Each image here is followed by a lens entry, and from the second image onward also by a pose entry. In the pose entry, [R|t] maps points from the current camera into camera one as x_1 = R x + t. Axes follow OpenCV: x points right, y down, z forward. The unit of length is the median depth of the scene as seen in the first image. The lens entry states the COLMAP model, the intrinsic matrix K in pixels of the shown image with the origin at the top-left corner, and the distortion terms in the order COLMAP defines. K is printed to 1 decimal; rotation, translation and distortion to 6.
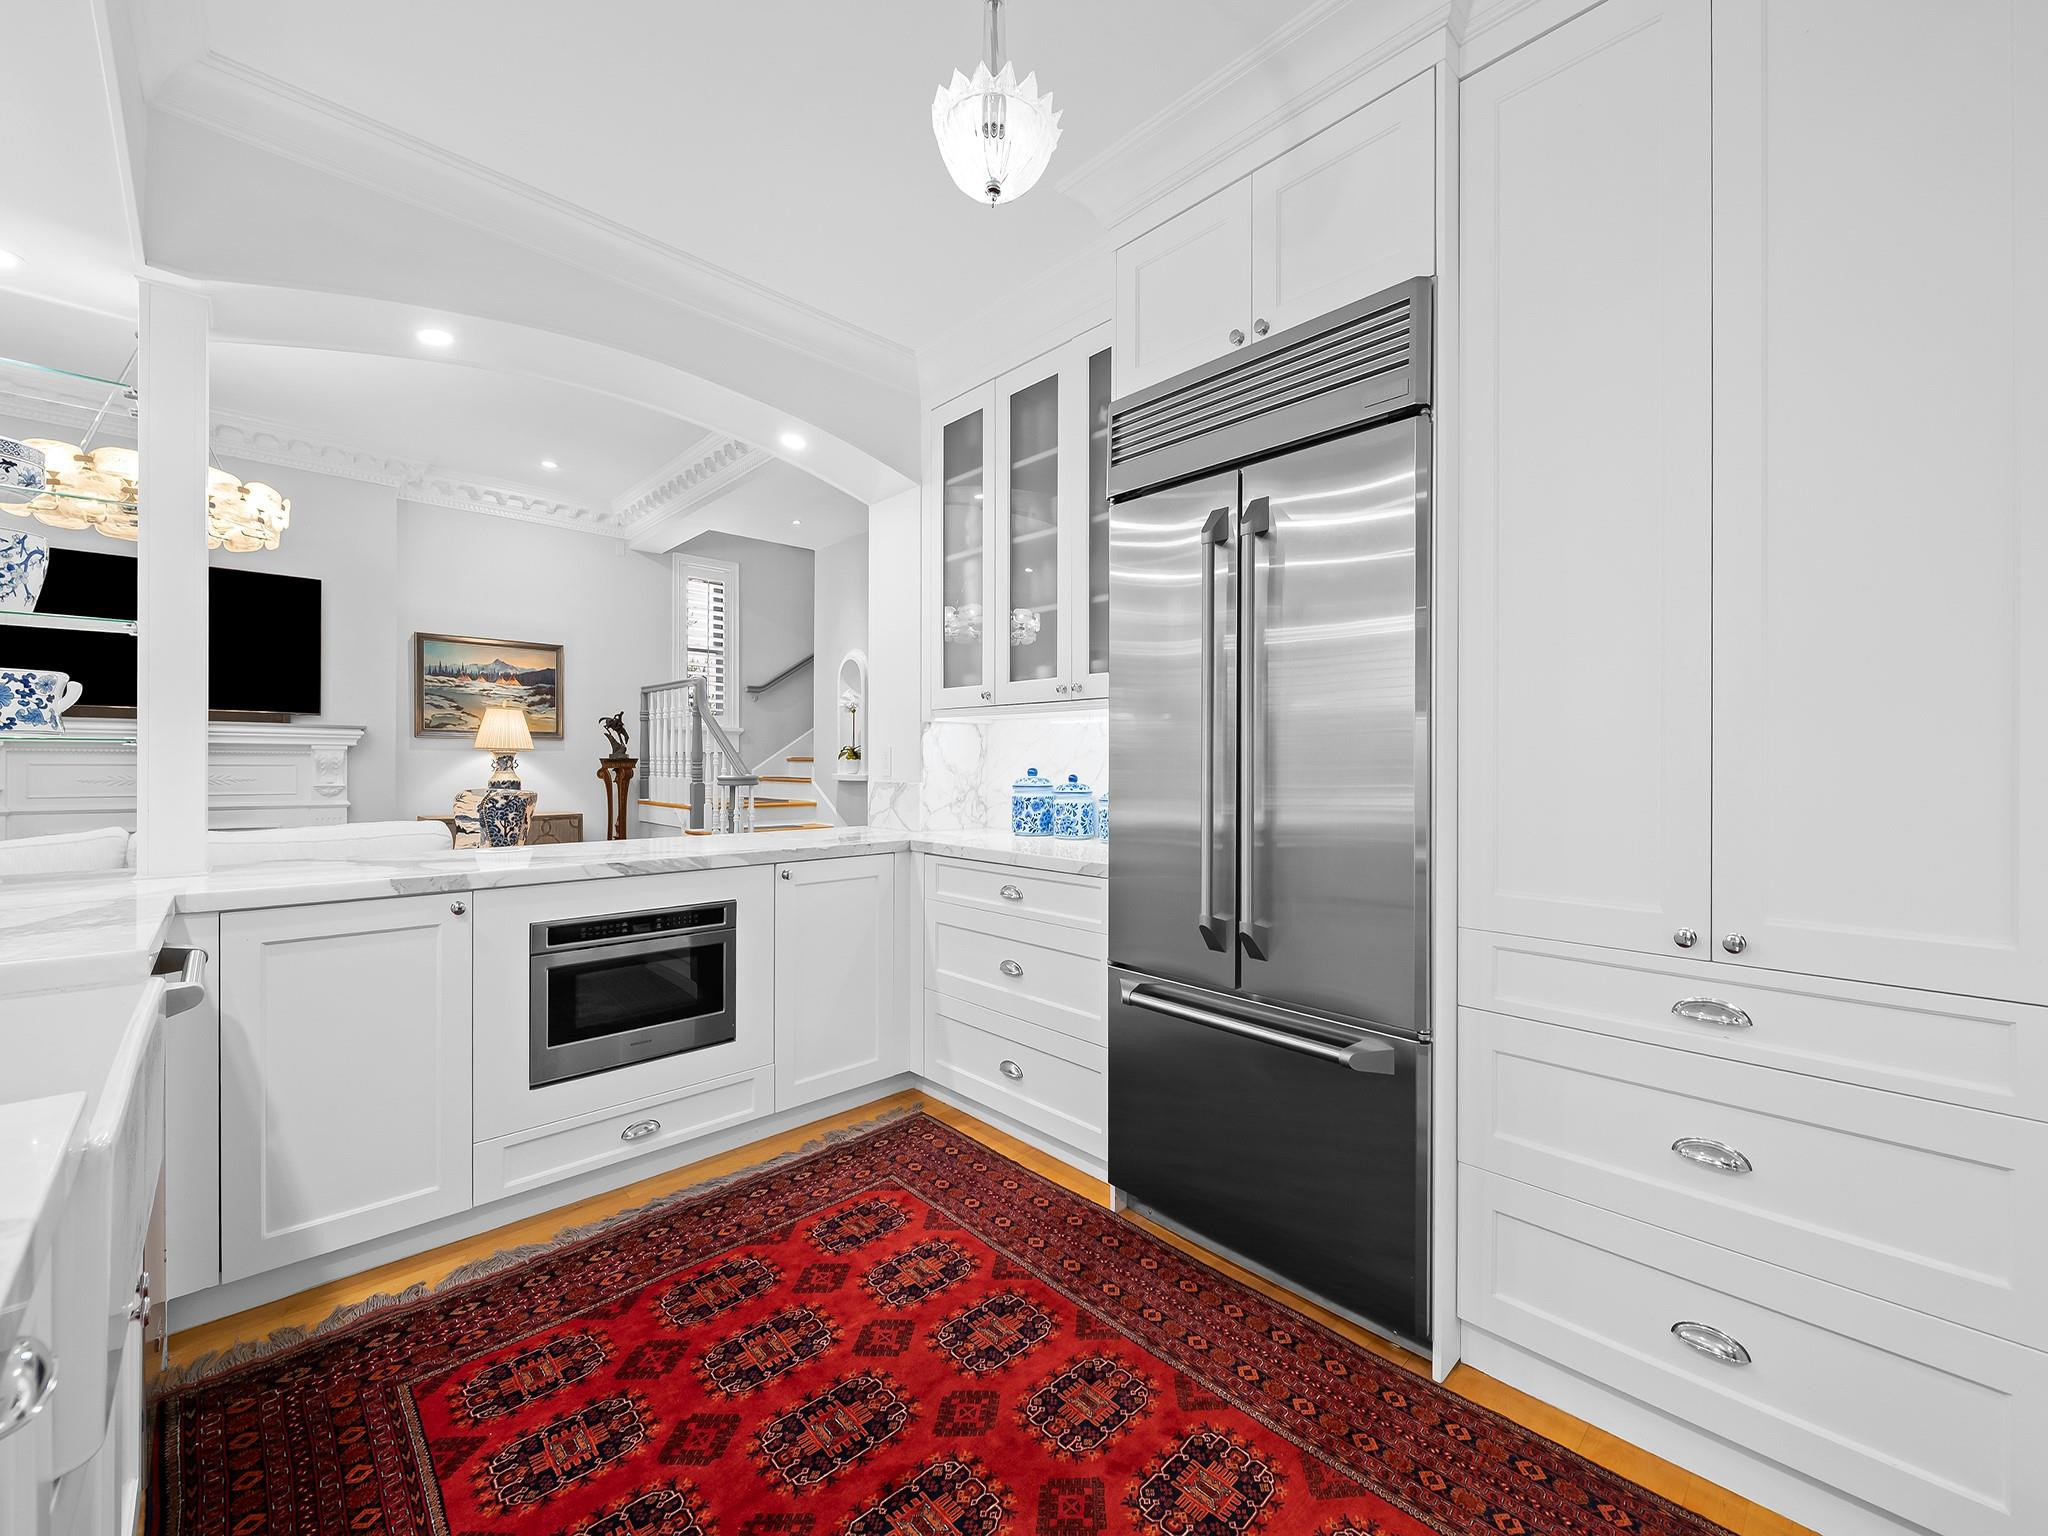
lens RADIAL K [[810.0, 0, 1035.7], [0, 810.0, 768.3], [0, 0, 1]] dist [-0.001965, -0.002678]
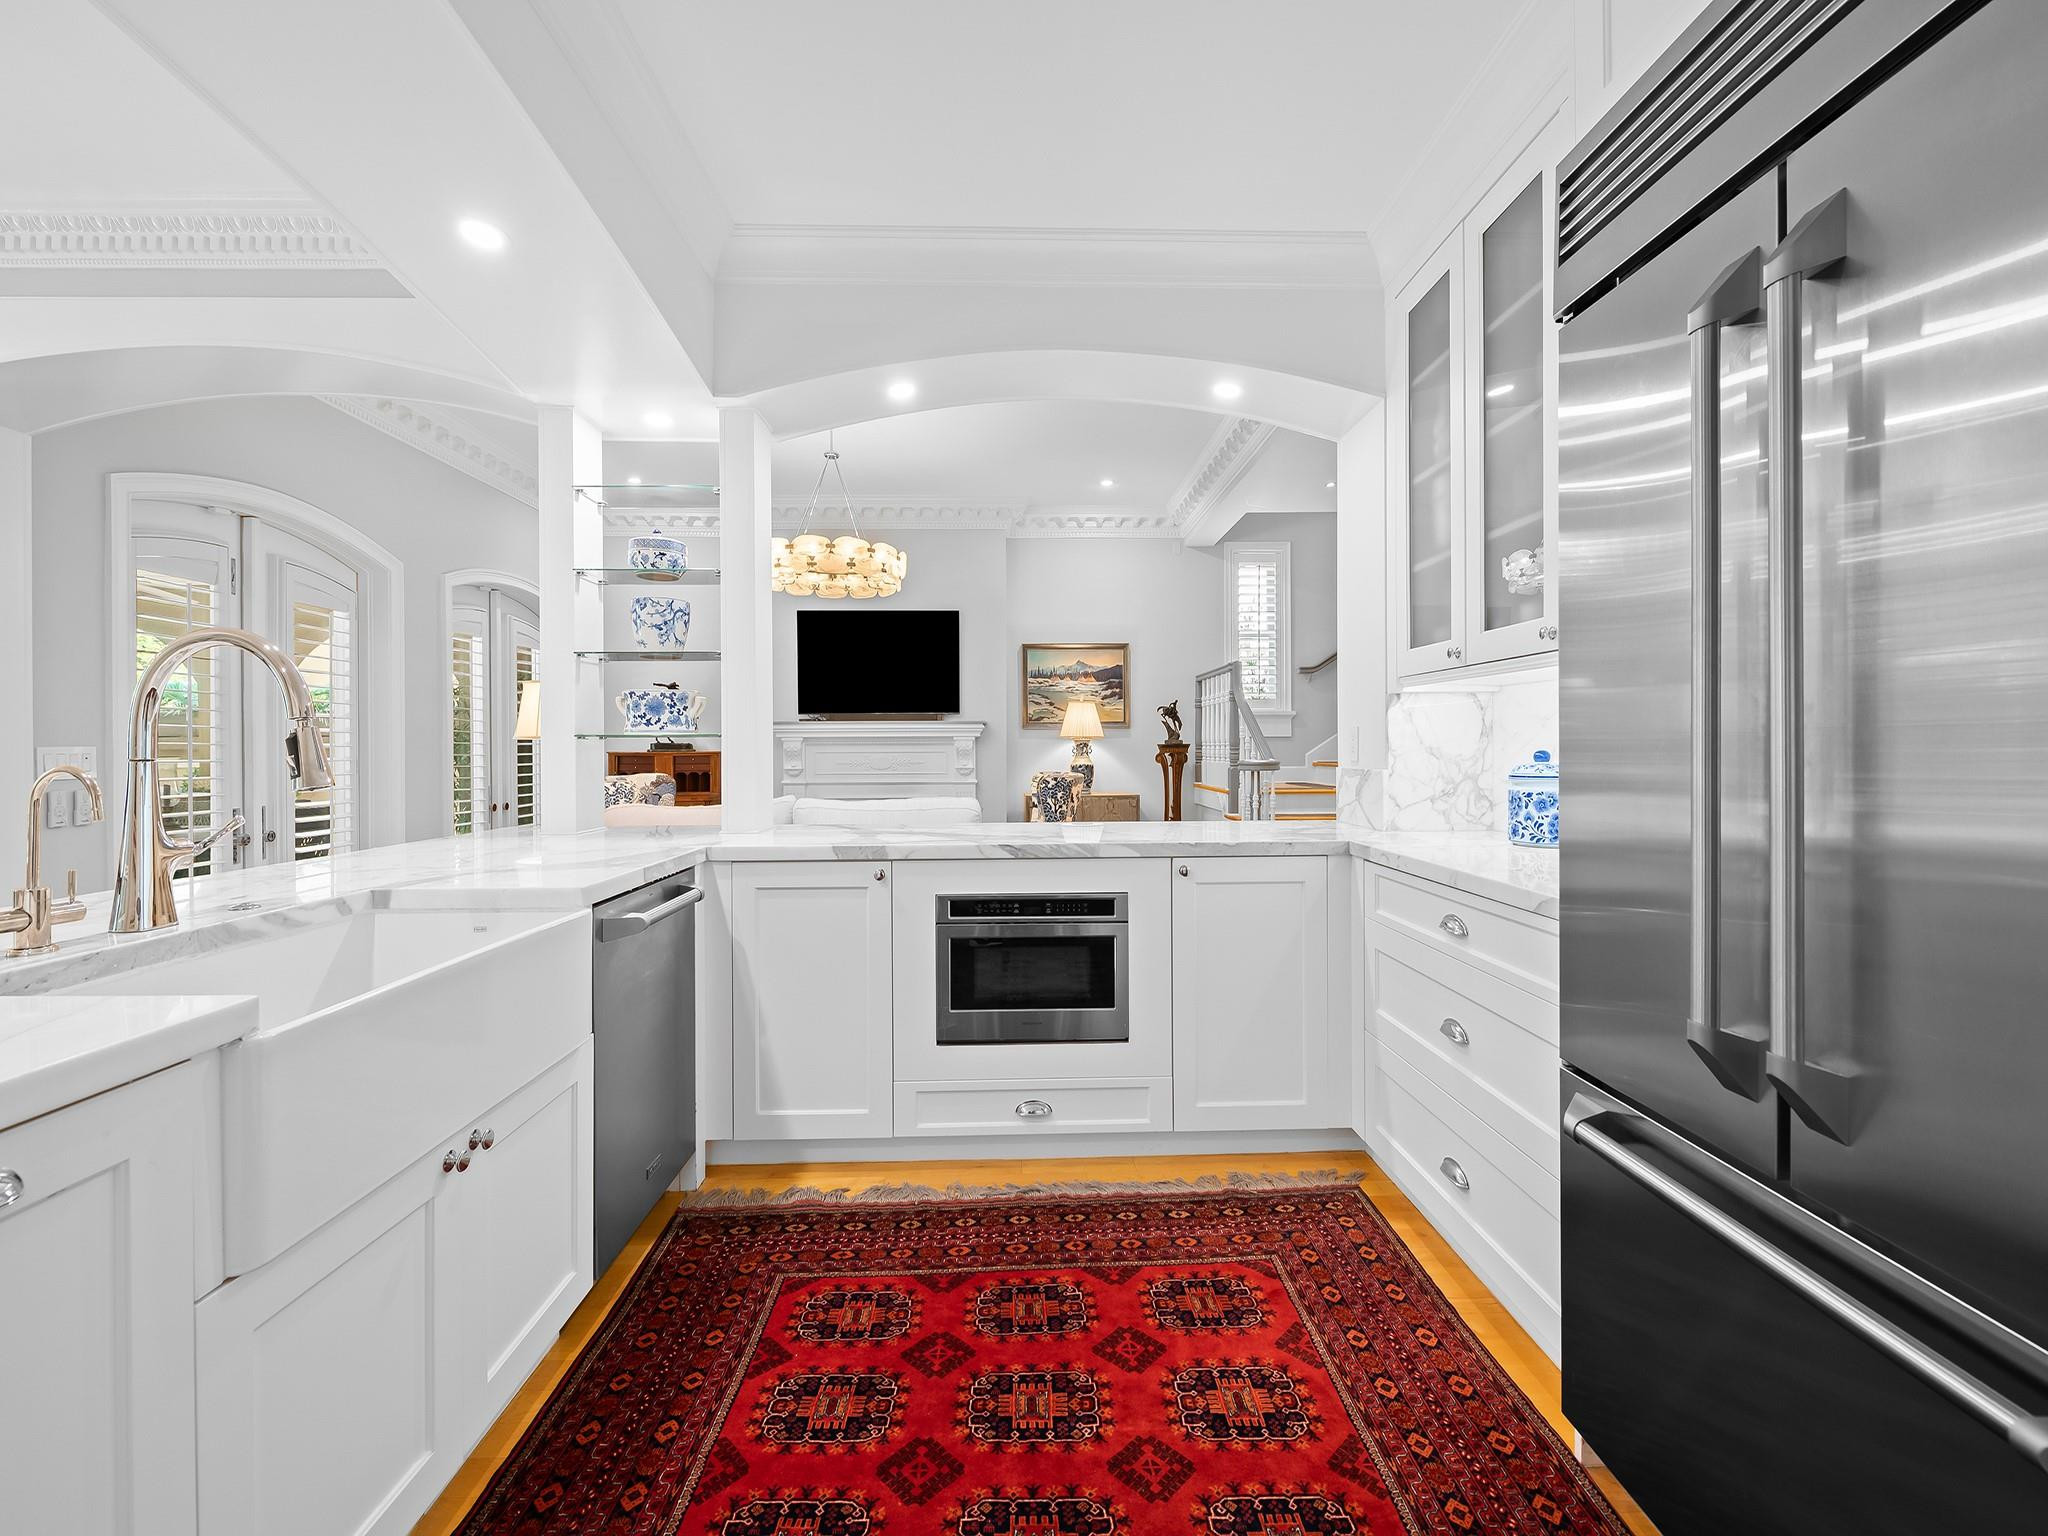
lens RADIAL K [[810.0, 0, 1033.1], [0, 810.0, 753.9], [0, 0, 1]] dist [-0.001965, -0.002678]
pose [[0.739509, -0.004066, -0.673134, 0.174944], [0.004800, 0.999988, -0.000767, 0.001314], [0.673129, -0.002664, 0.739520, 0.222004]]
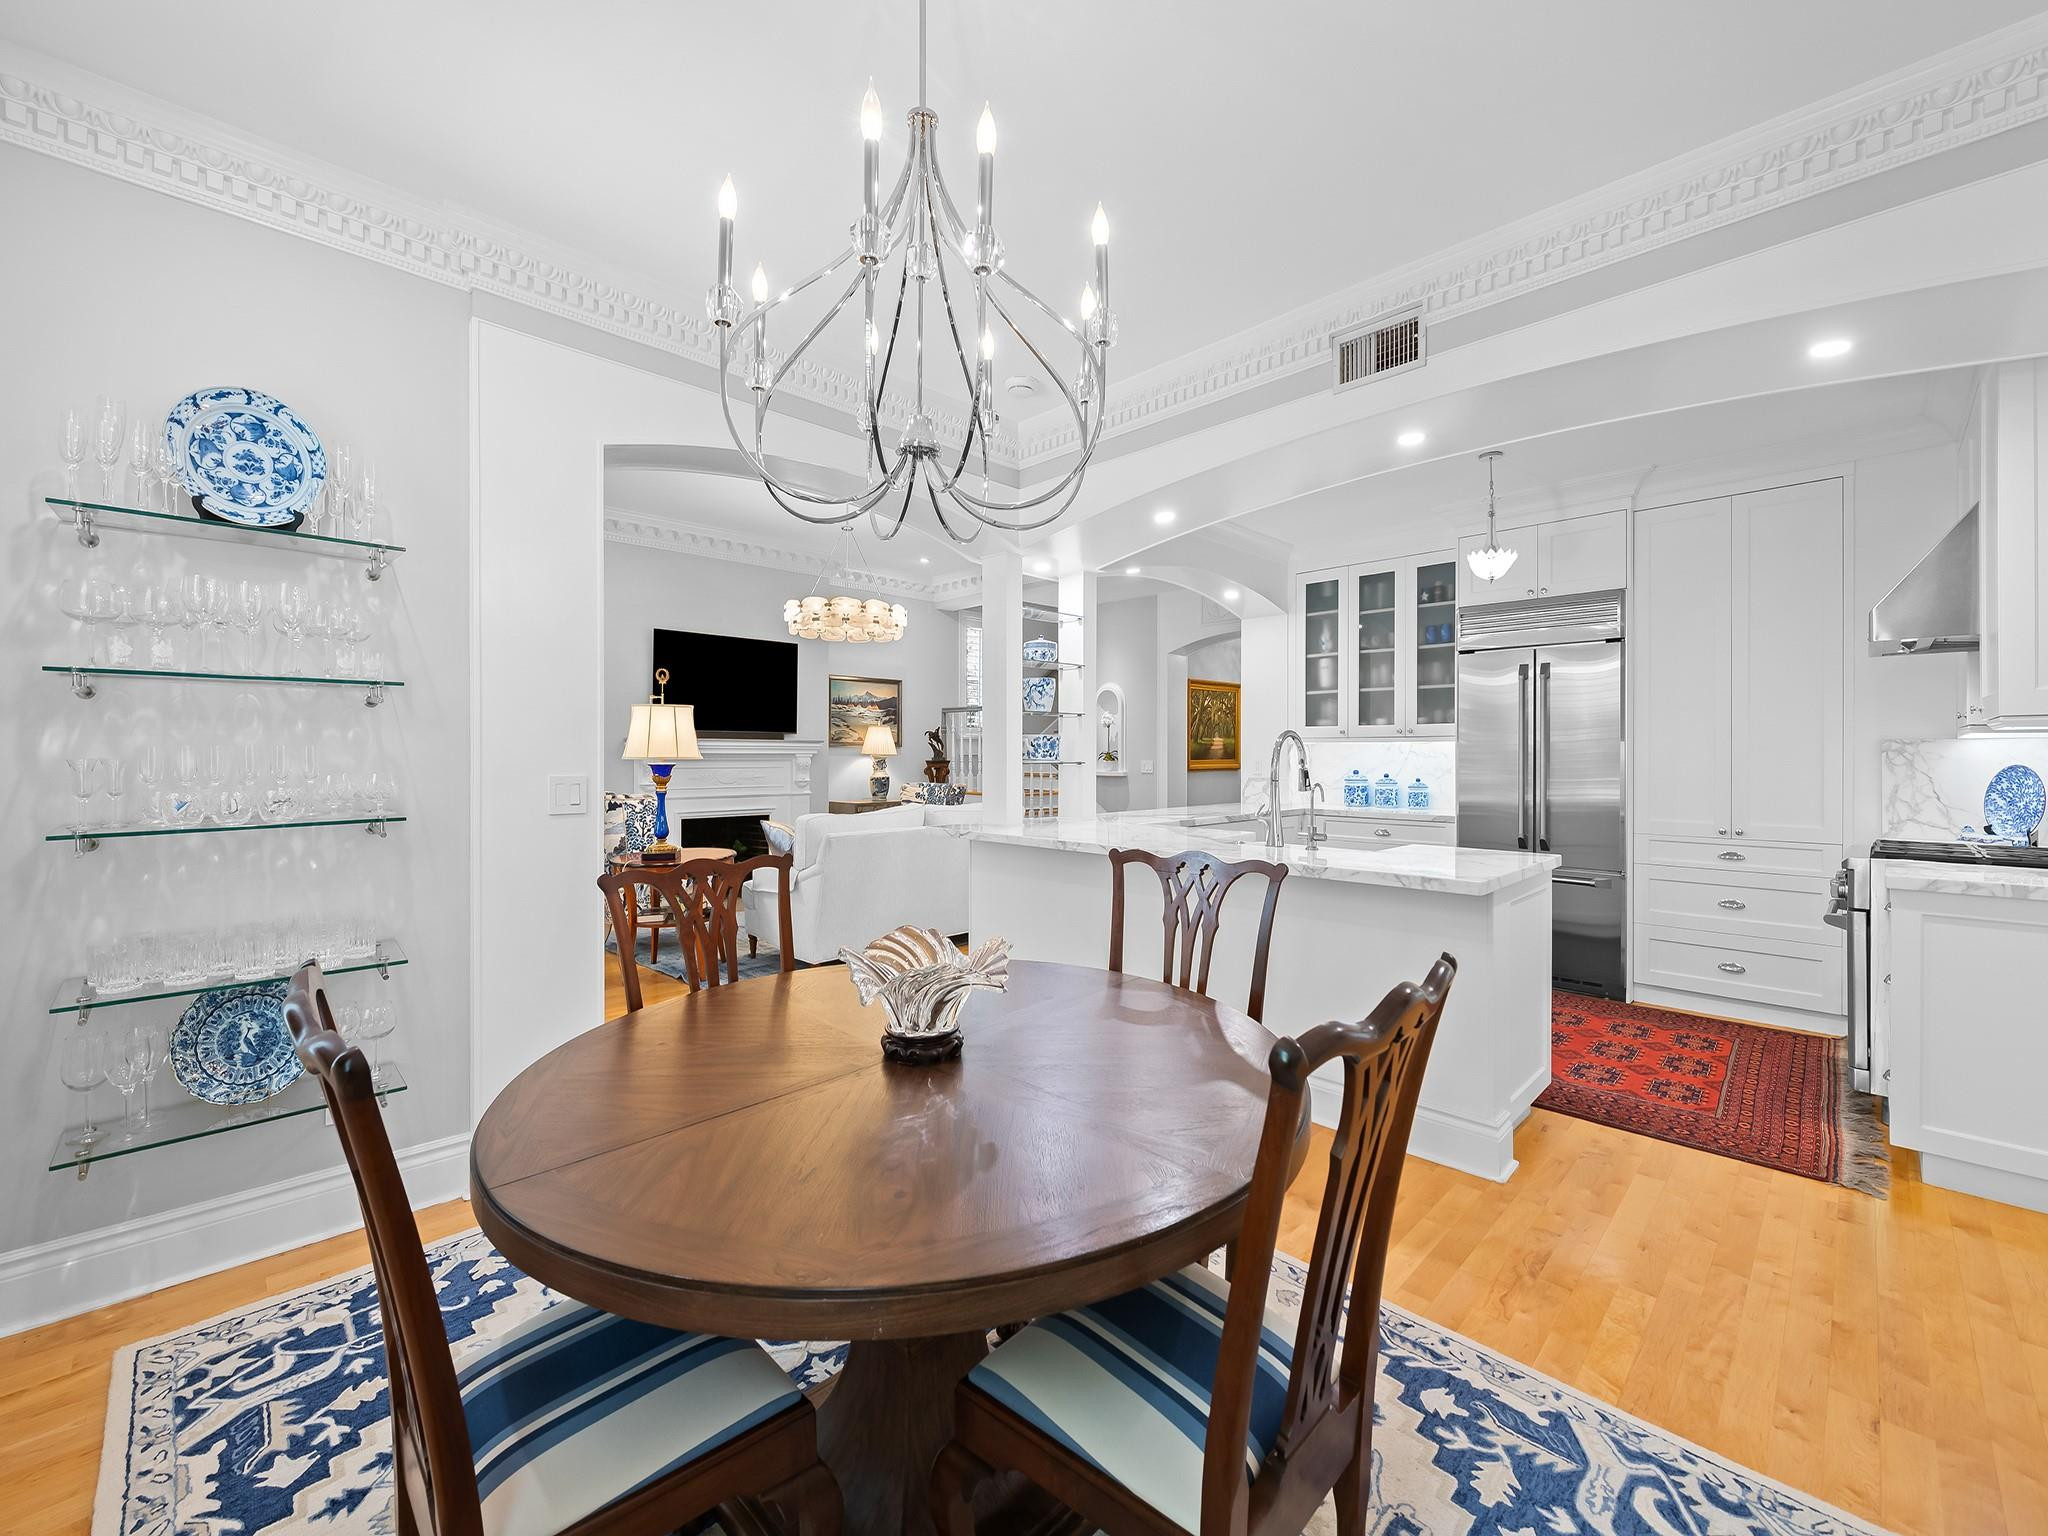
lens RADIAL K [[810.0, 0, 1039.2], [0, 810.0, 760.3], [0, 0, 1]] dist [-0.001965, -0.002678]
pose [[0.999894, -0.003041, 0.014266, -0.939202], [0.003034, 0.999995, 0.000491, -0.033681], [-0.014267, -0.000447, 0.999898, -1.038086]]
